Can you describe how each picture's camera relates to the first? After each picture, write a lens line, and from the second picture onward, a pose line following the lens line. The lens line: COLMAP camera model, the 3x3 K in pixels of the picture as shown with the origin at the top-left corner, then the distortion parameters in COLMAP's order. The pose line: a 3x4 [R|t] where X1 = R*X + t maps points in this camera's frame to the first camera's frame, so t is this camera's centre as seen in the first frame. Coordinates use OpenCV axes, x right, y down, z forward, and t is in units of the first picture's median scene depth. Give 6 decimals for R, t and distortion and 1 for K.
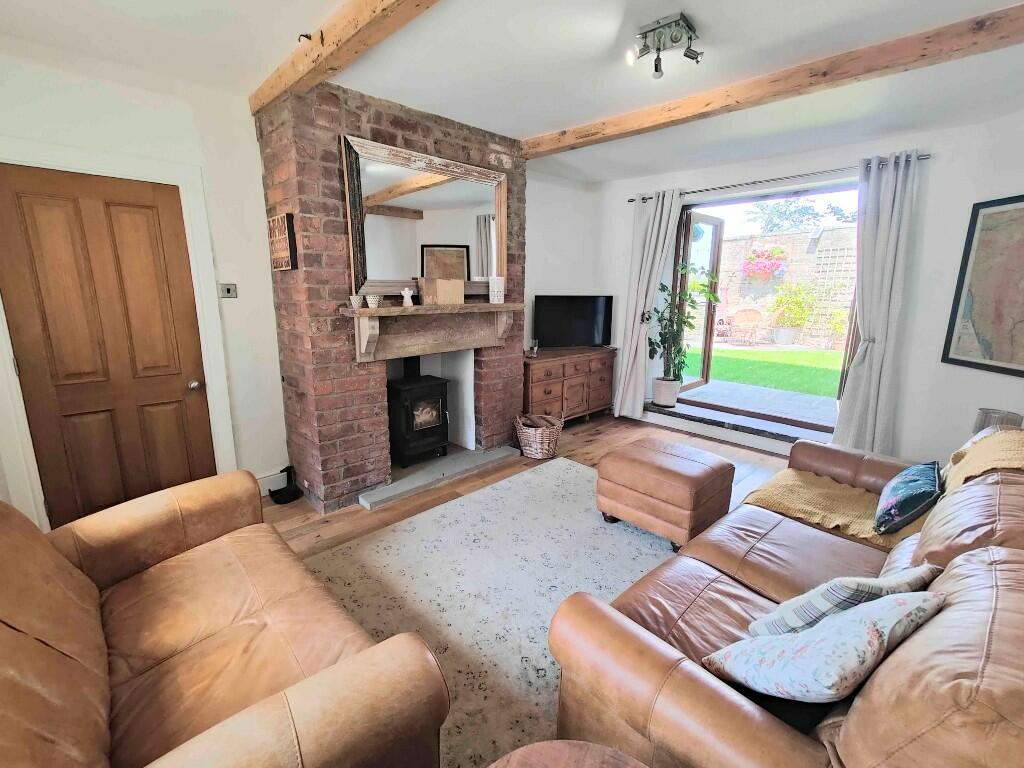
lens RADIAL K [[452.4, 0, 510.7], [0, 452.4, 377.8], [0, 0, 1]] dist [0.009606, -0.000487]
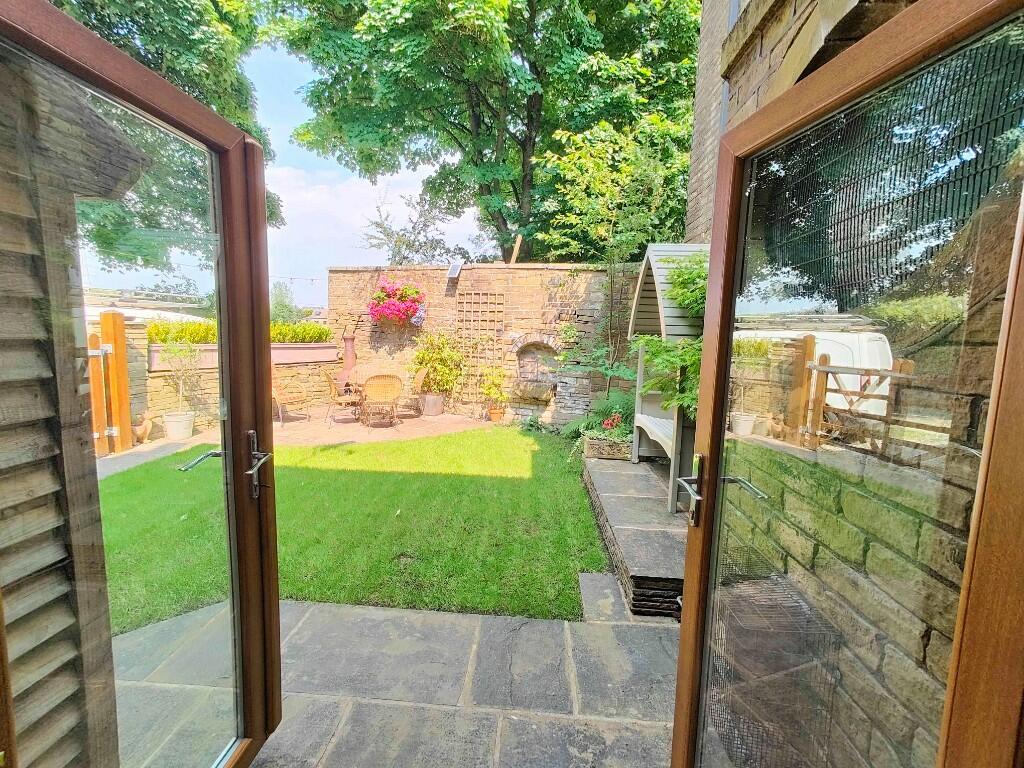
lens RADIAL K [[452.4, 0, 510.7], [0, 452.4, 377.8], [0, 0, 1]] dist [0.009606, -0.000487]
pose [[0.734416, -0.063901, 0.675685, 0.398878], [0.112834, 0.993199, -0.028712, -0.198123], [-0.669255, 0.097327, 0.736631, 0.728369]]
